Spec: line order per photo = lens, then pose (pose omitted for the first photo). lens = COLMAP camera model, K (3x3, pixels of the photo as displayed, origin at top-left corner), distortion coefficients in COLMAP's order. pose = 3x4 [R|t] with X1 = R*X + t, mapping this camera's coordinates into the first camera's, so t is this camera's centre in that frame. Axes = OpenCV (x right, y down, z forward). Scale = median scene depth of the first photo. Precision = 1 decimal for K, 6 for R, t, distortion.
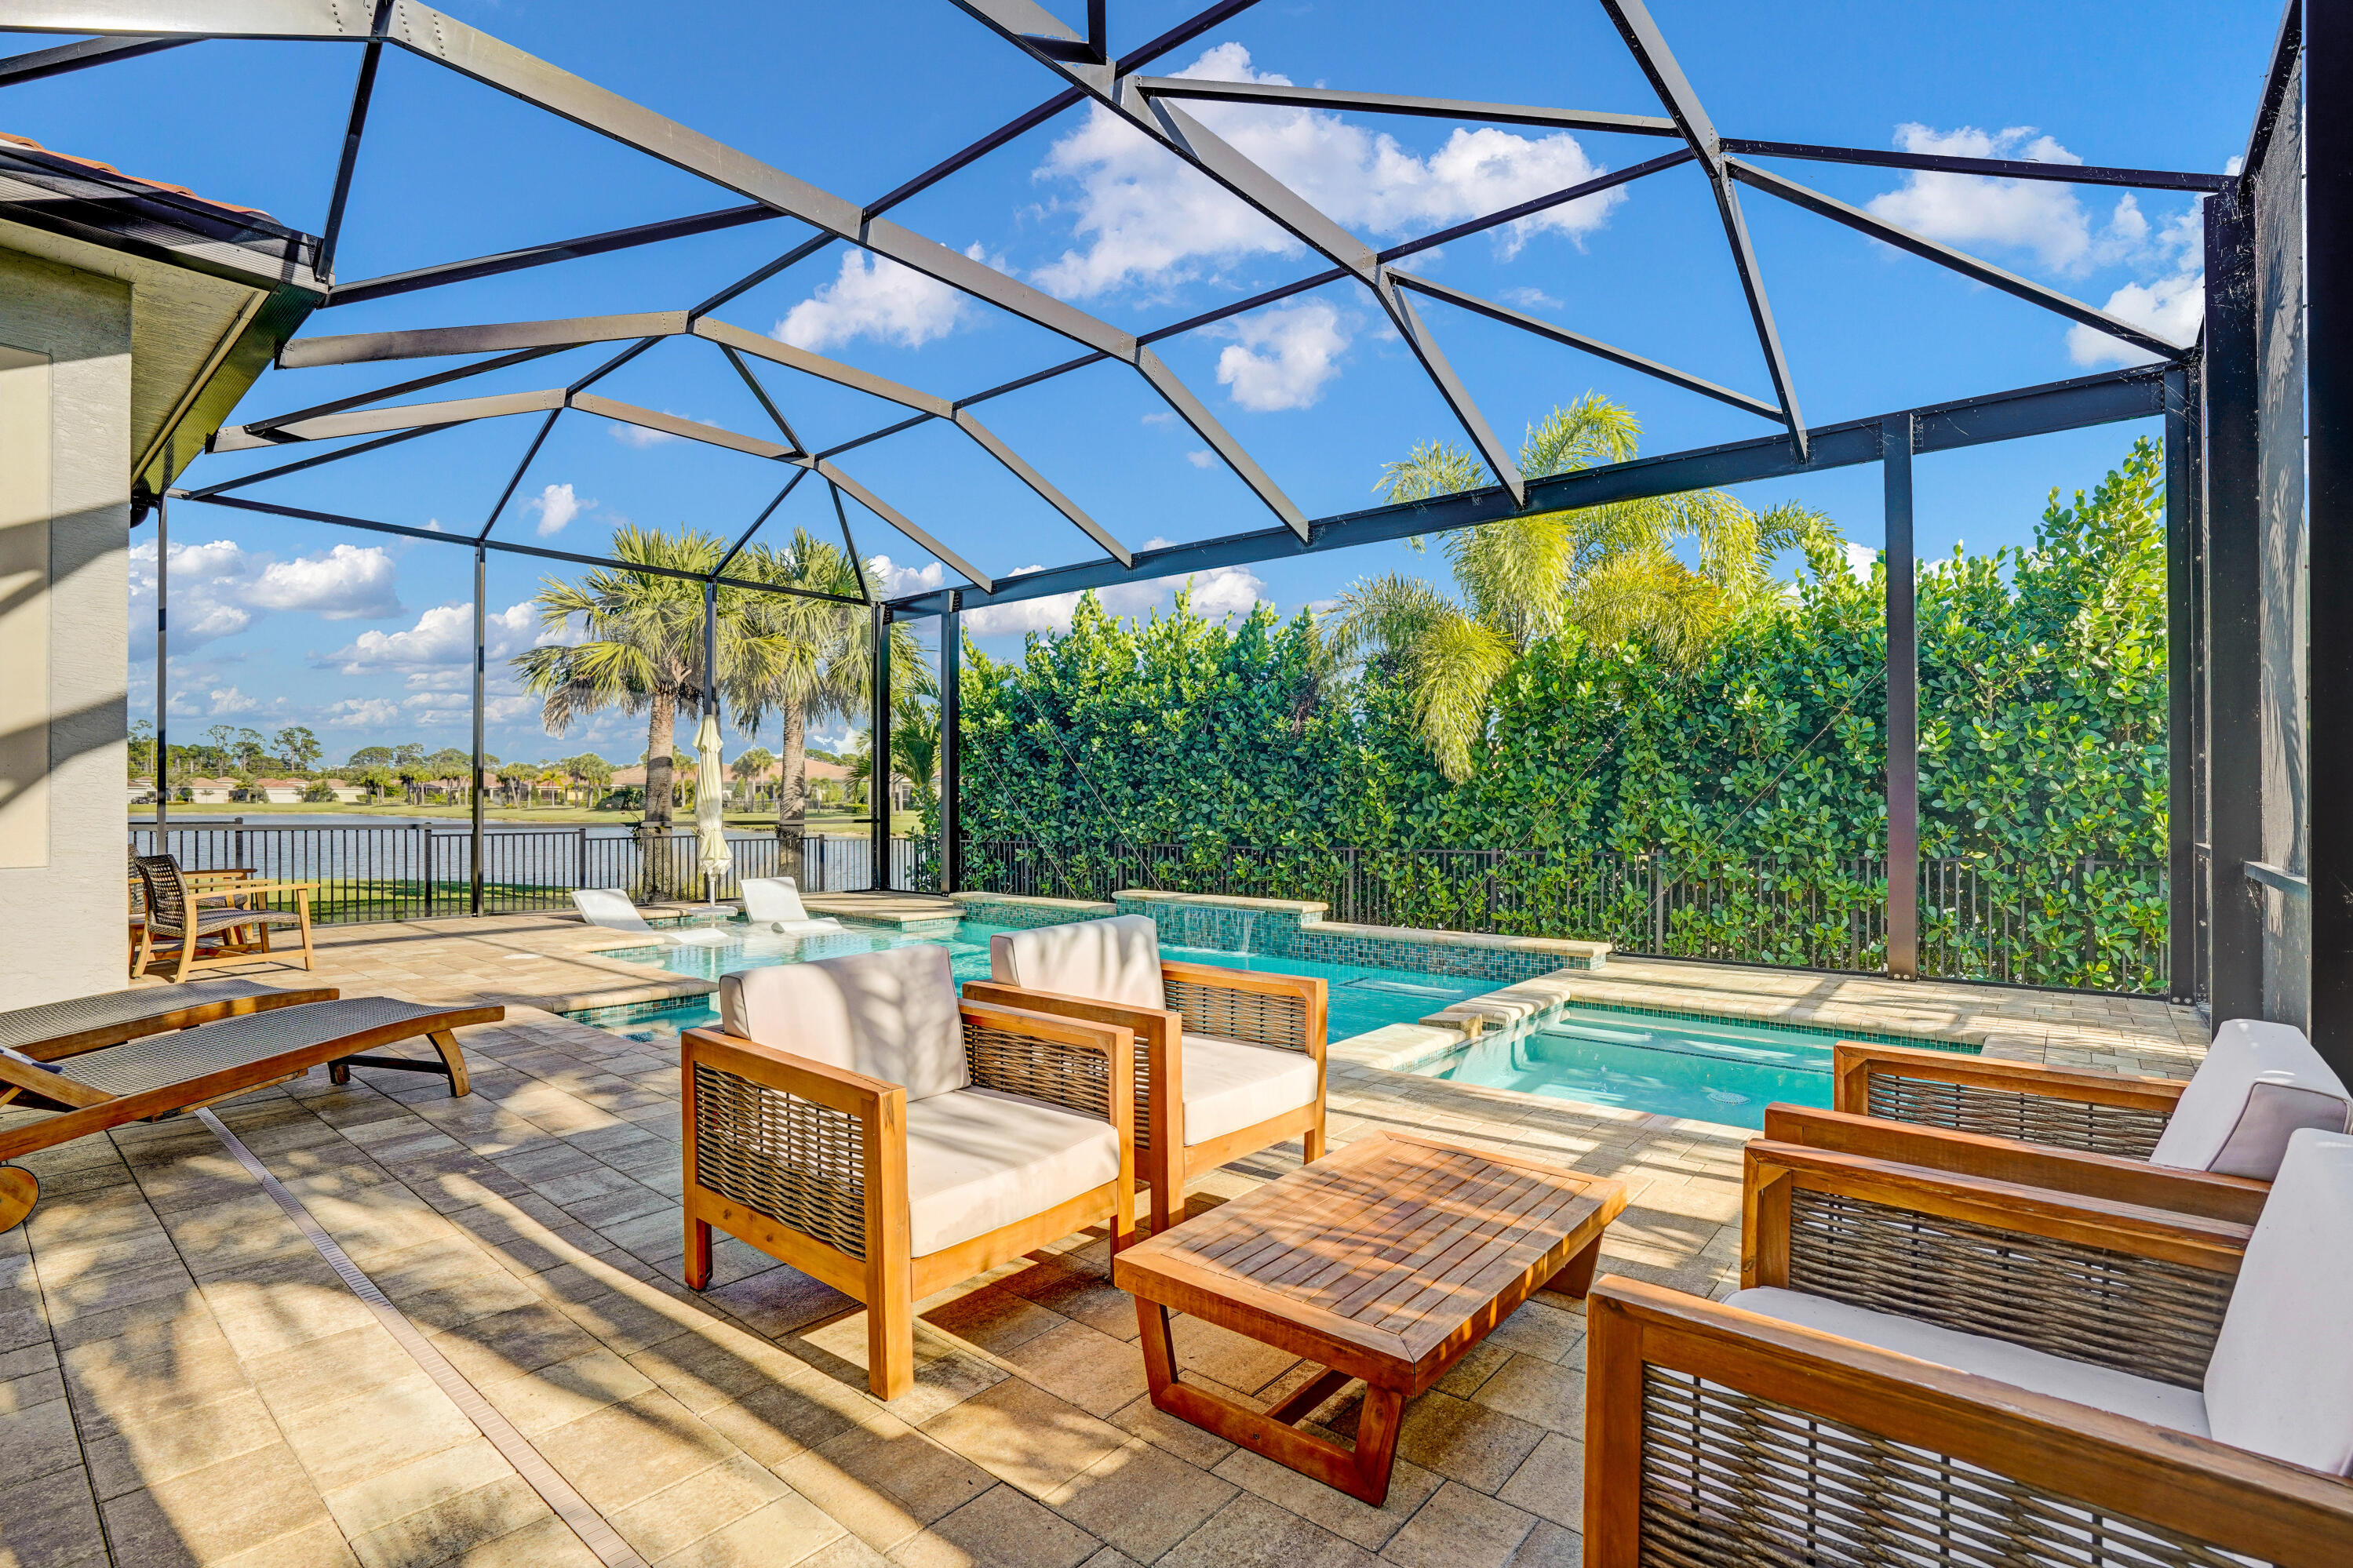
lens RADIAL K [[1100.3, 0, 1151.9], [0, 1100.3, 797.6], [0, 0, 1]] dist [-0.001983, 0.000208]
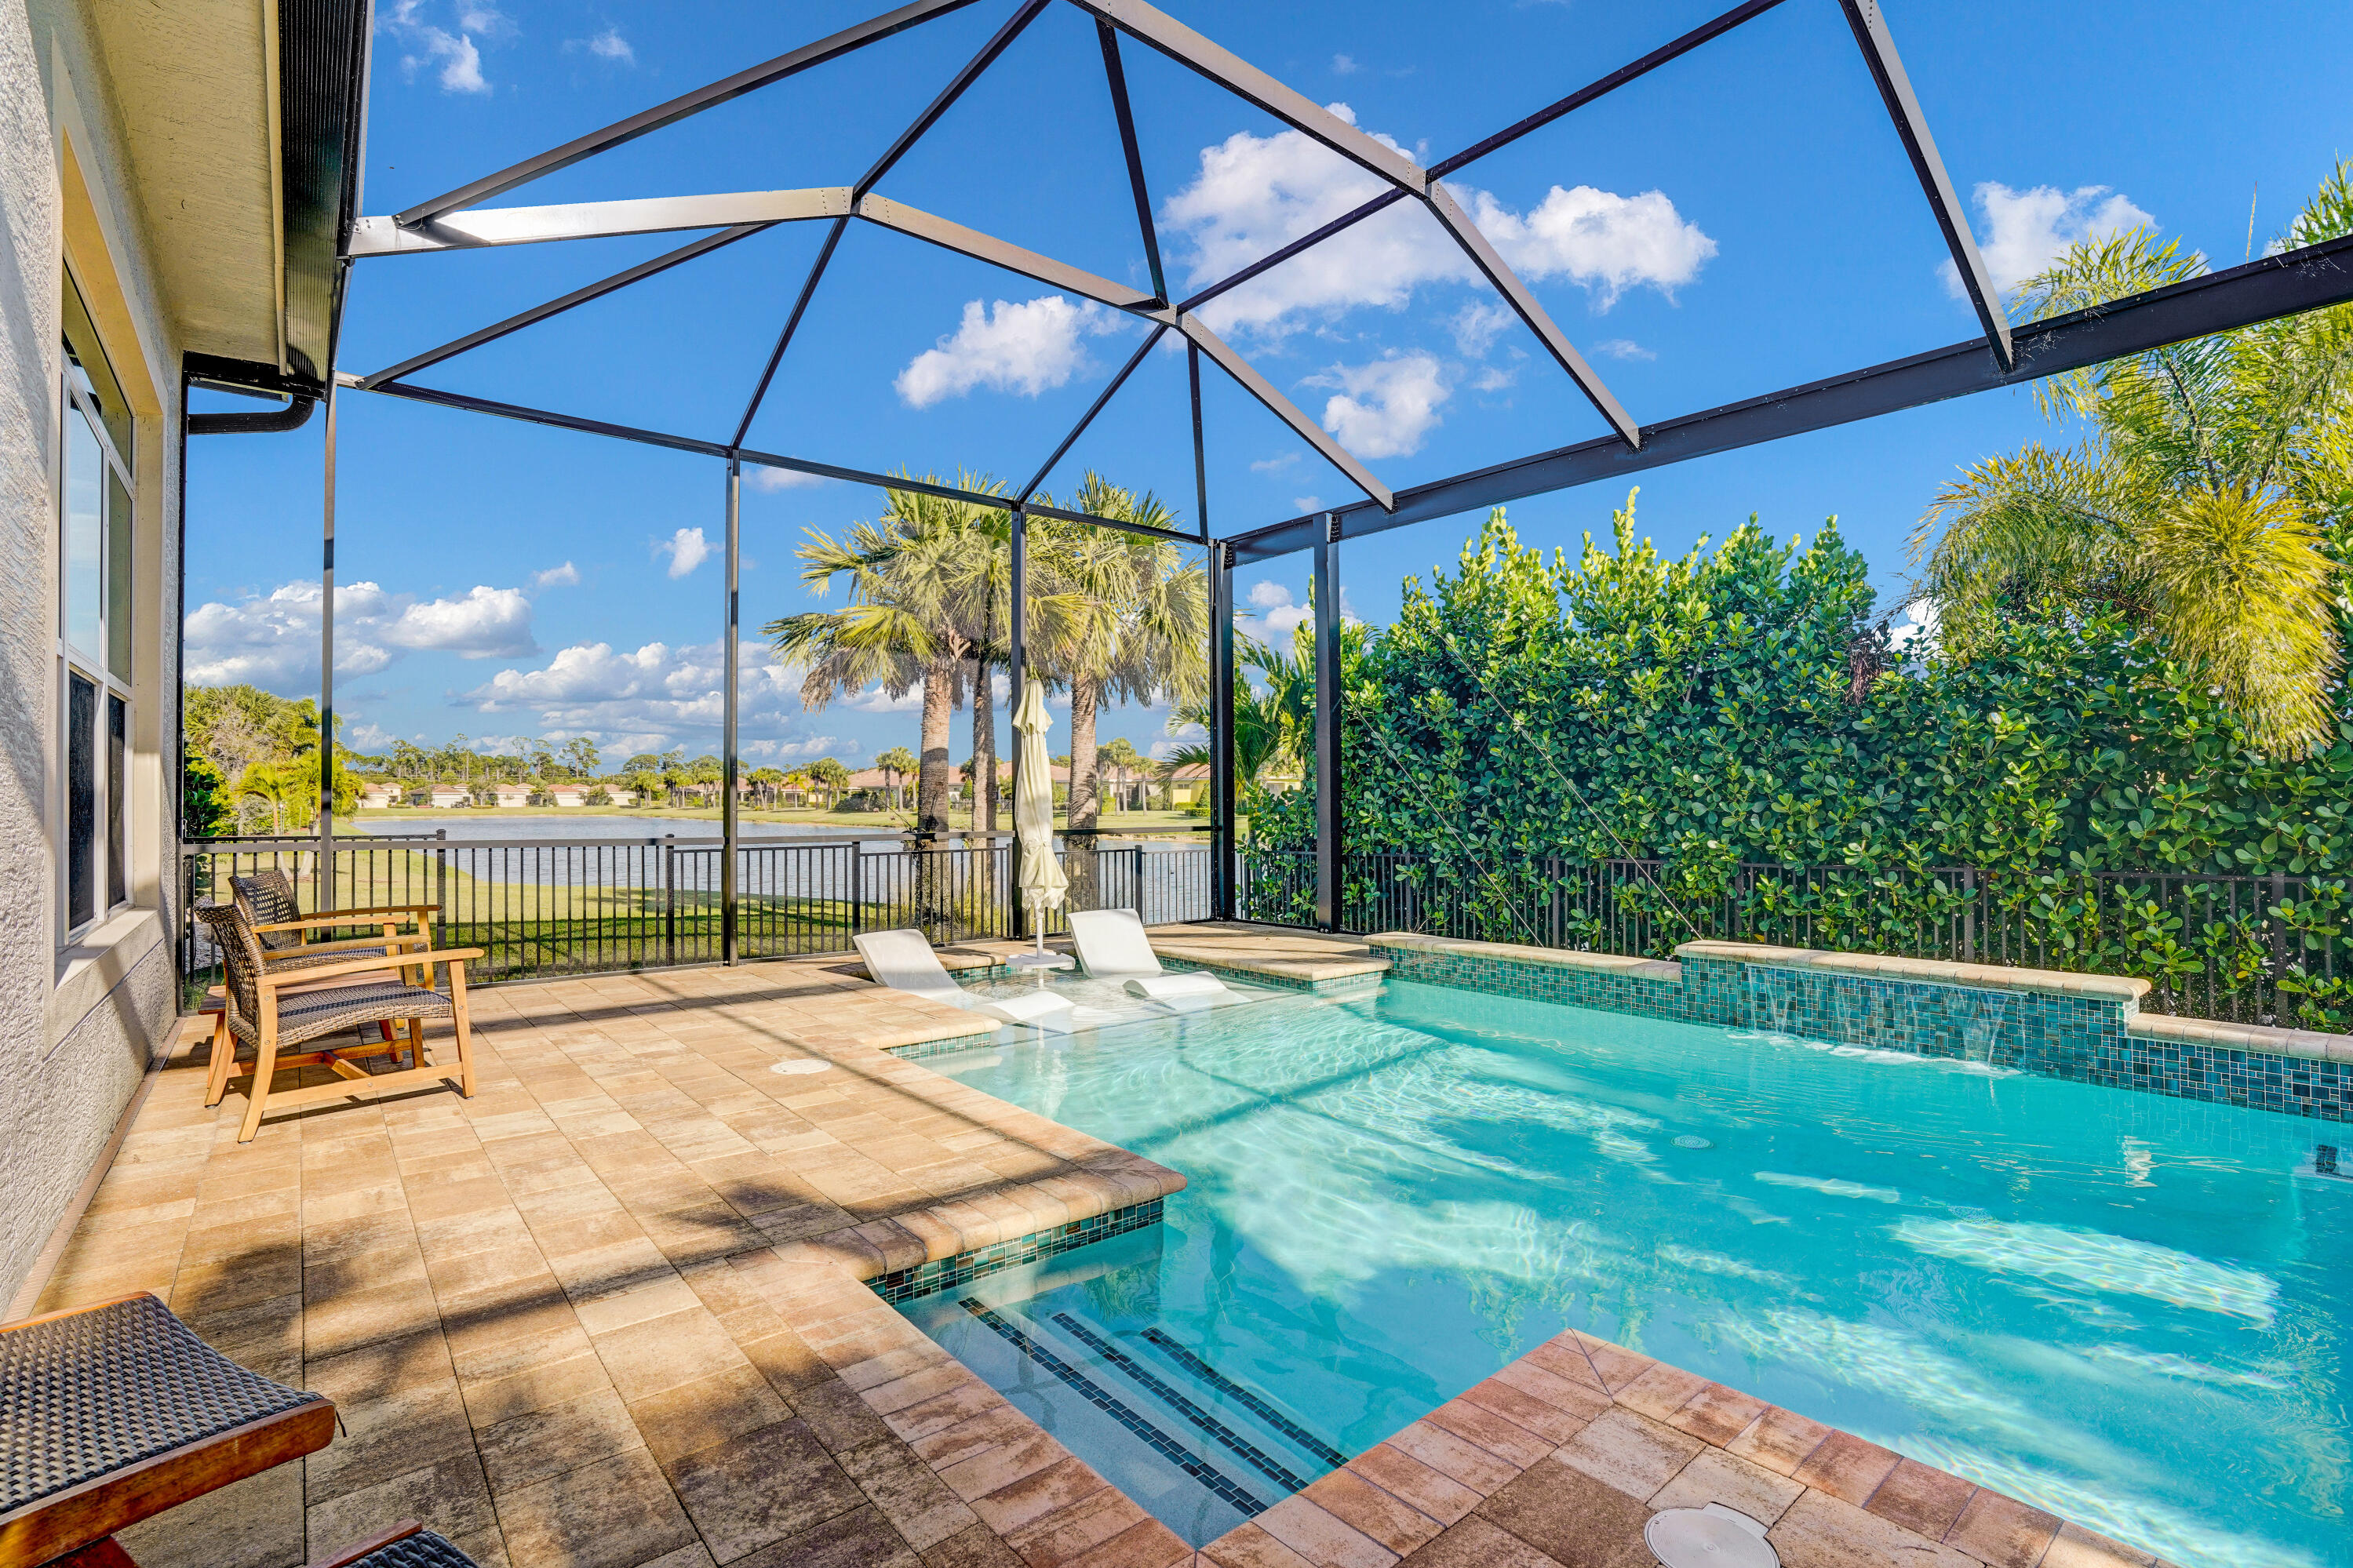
lens RADIAL K [[1059.4, 0, 1176.5], [0, 1059.4, 784.0], [0, 0, 1]] dist [-0.010619, 0.000236]
pose [[0.988649, -0.009409, -0.149949, -0.176998], [0.007688, 0.999898, -0.012057, -0.000479], [0.150048, 0.010767, 0.988620, 0.288771]]
